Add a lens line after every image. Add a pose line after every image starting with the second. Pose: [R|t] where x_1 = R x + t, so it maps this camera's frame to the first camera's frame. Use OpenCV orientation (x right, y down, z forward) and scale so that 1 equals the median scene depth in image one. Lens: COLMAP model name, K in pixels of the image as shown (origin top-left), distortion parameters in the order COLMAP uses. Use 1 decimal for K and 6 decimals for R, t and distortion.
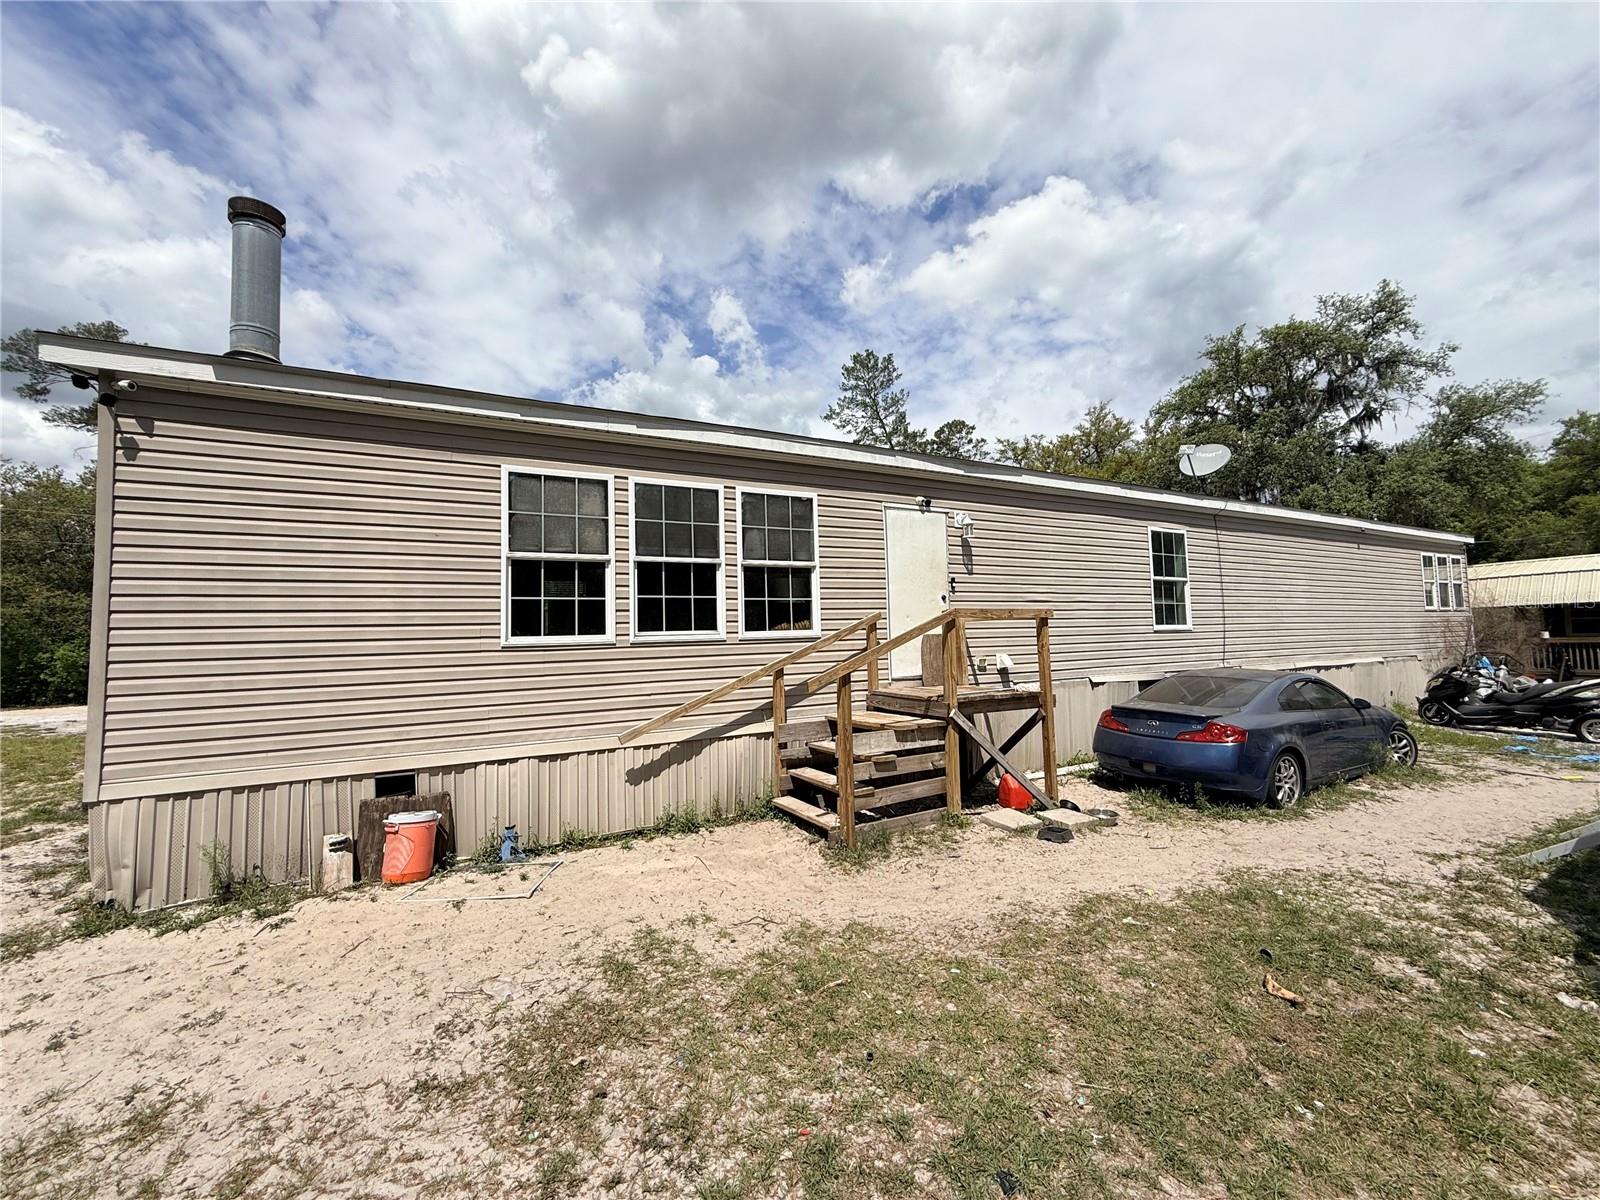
lens RADIAL K [[637.7, 0, 797.1], [0, 637.7, 597.9], [0, 0, 1]] dist [-0.000071, 0.000062]
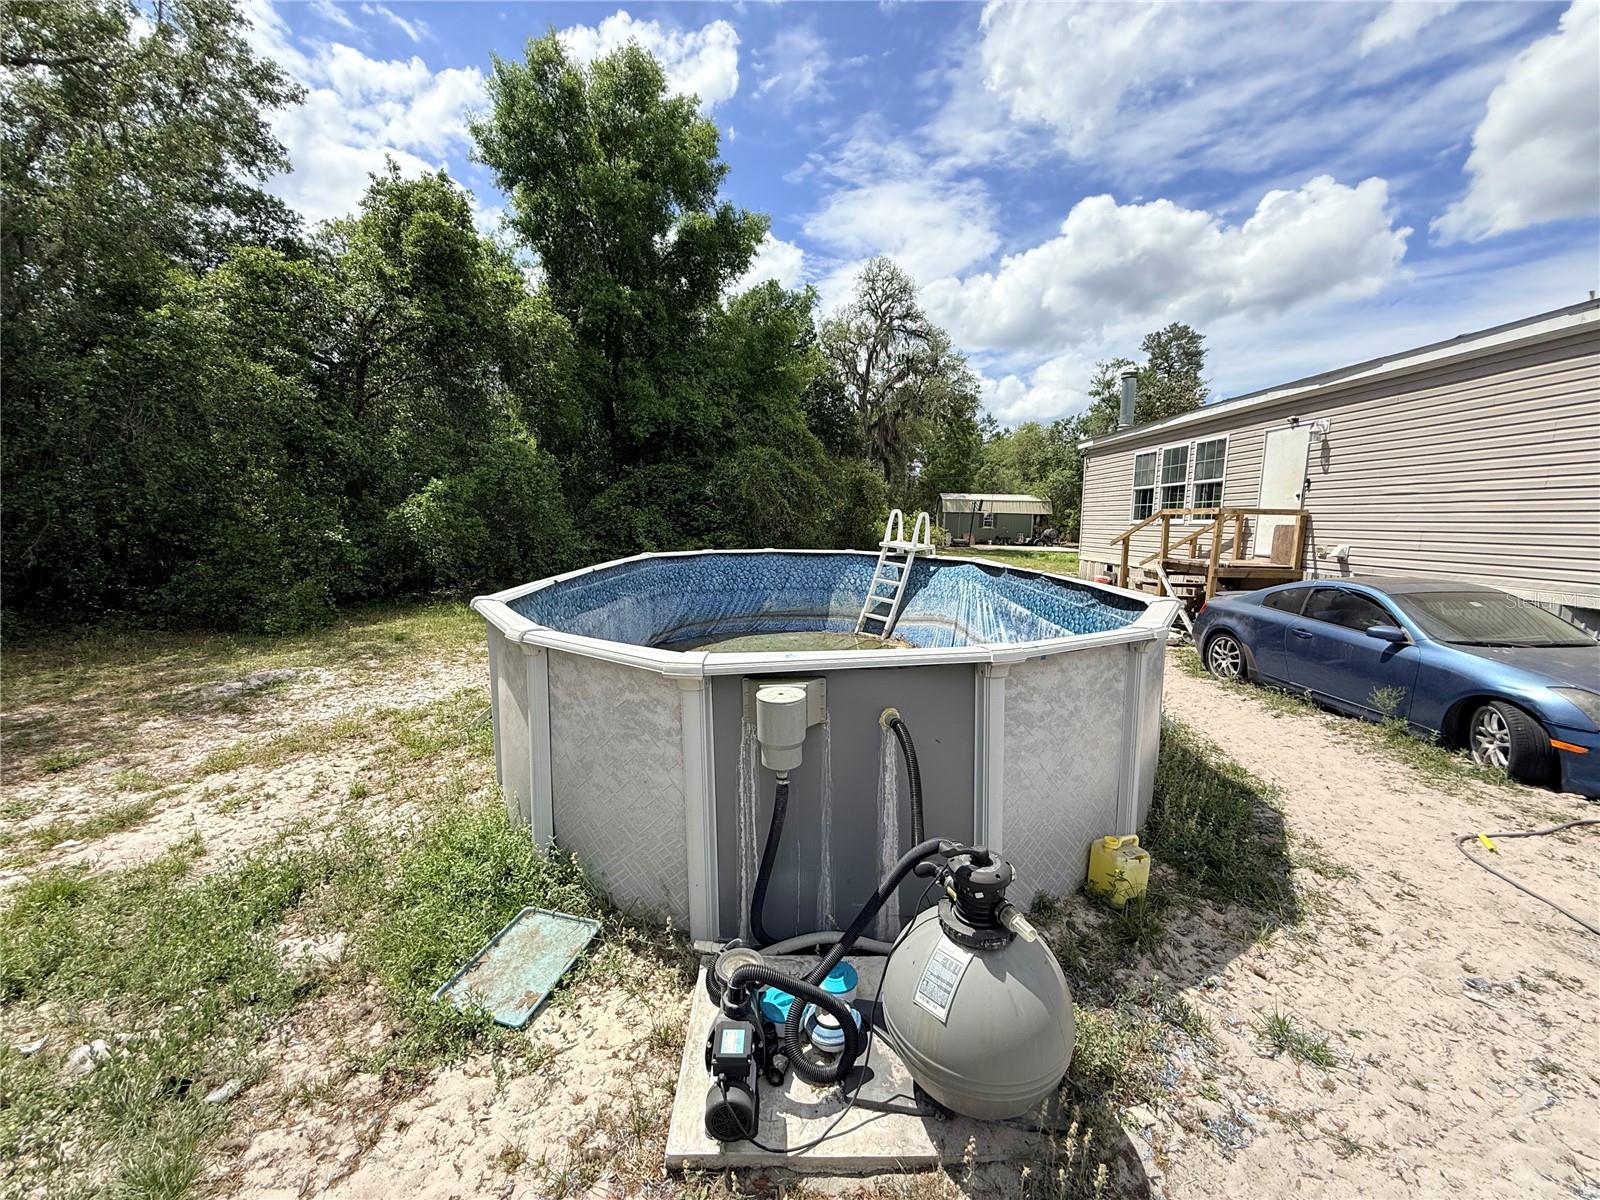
lens RADIAL K [[652.9, 0, 809.5], [0, 652.9, 579.2], [0, 0, 1]] dist [0.048187, 0.000072]
pose [[-0.444781, 0.093201, -0.890777, 2.215270], [0.036671, 0.995632, 0.085861, 0.017840], [0.894888, 0.005523, -0.446256, 0.883120]]
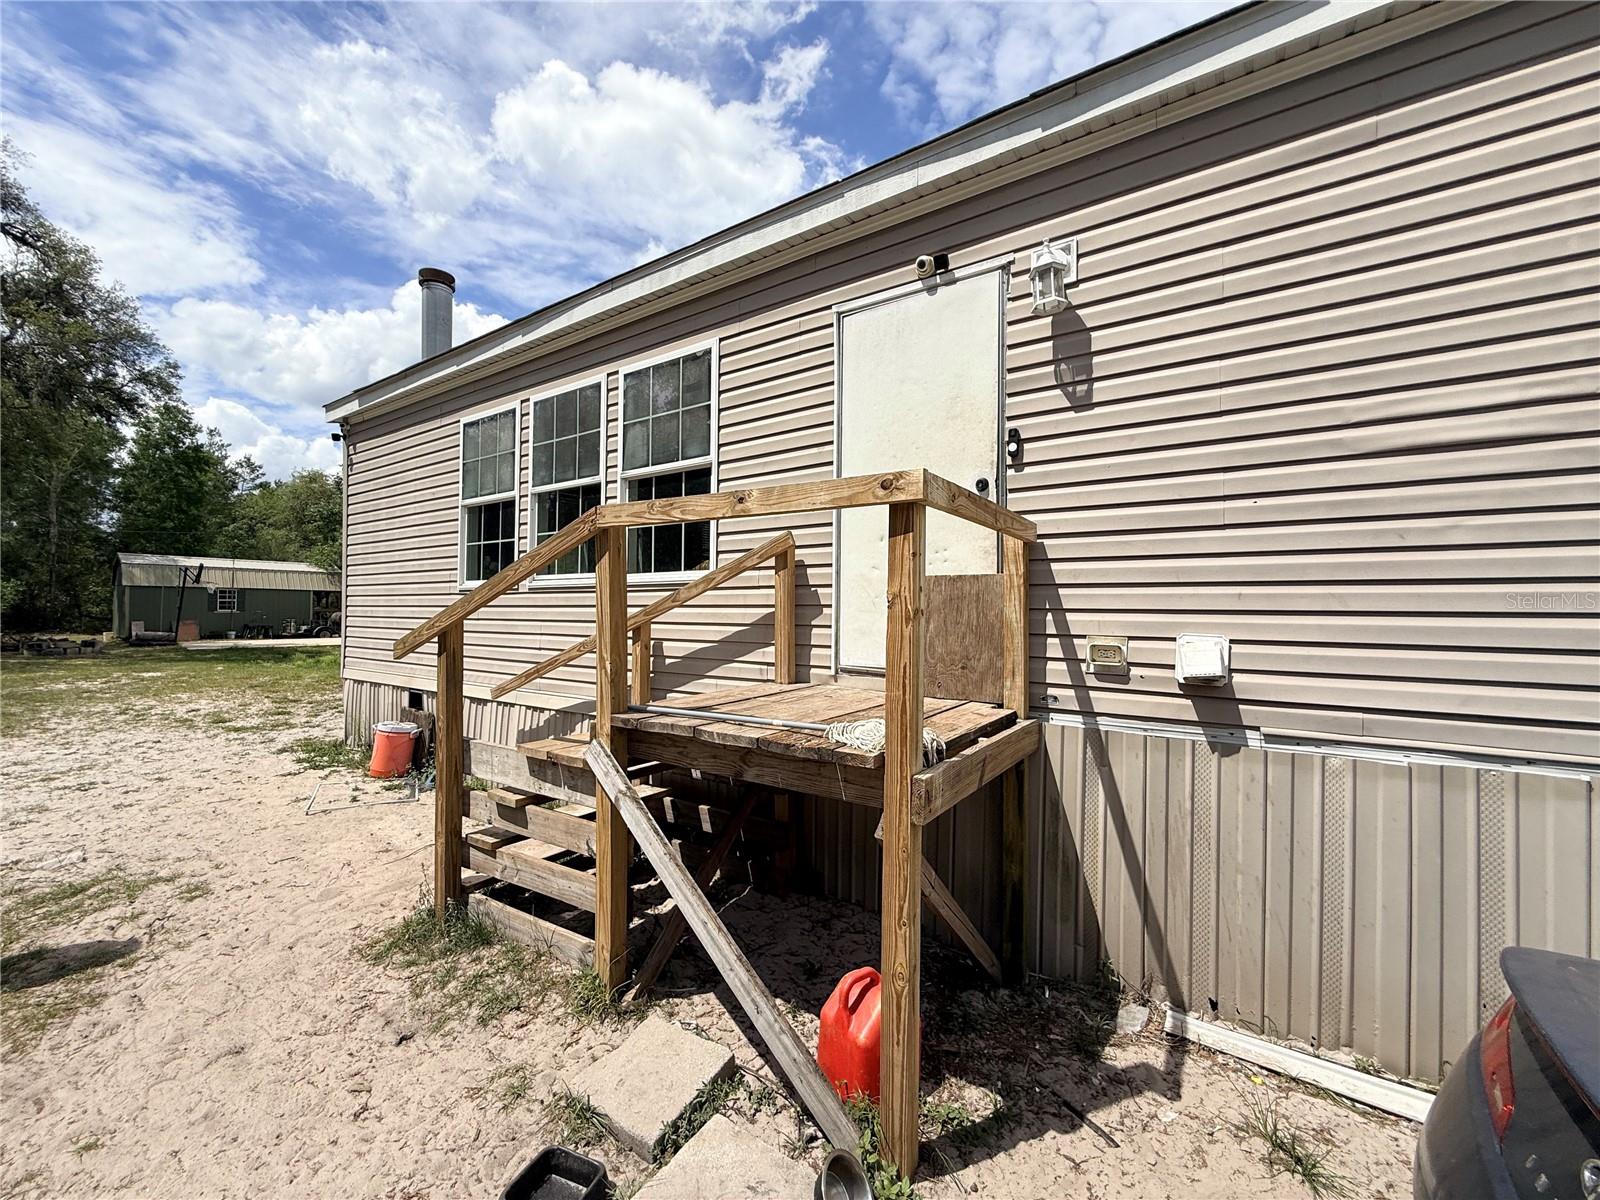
lens RADIAL K [[636.5, 0, 797.0], [0, 636.5, 597.9], [0, 0, 1]] dist [-0.000377, 0.000321]
pose [[0.470964, 0.013257, -0.882053, 0.639896], [0.039963, 0.998540, 0.036346, 0.062288], [0.881247, -0.052367, 0.469746, 0.851482]]
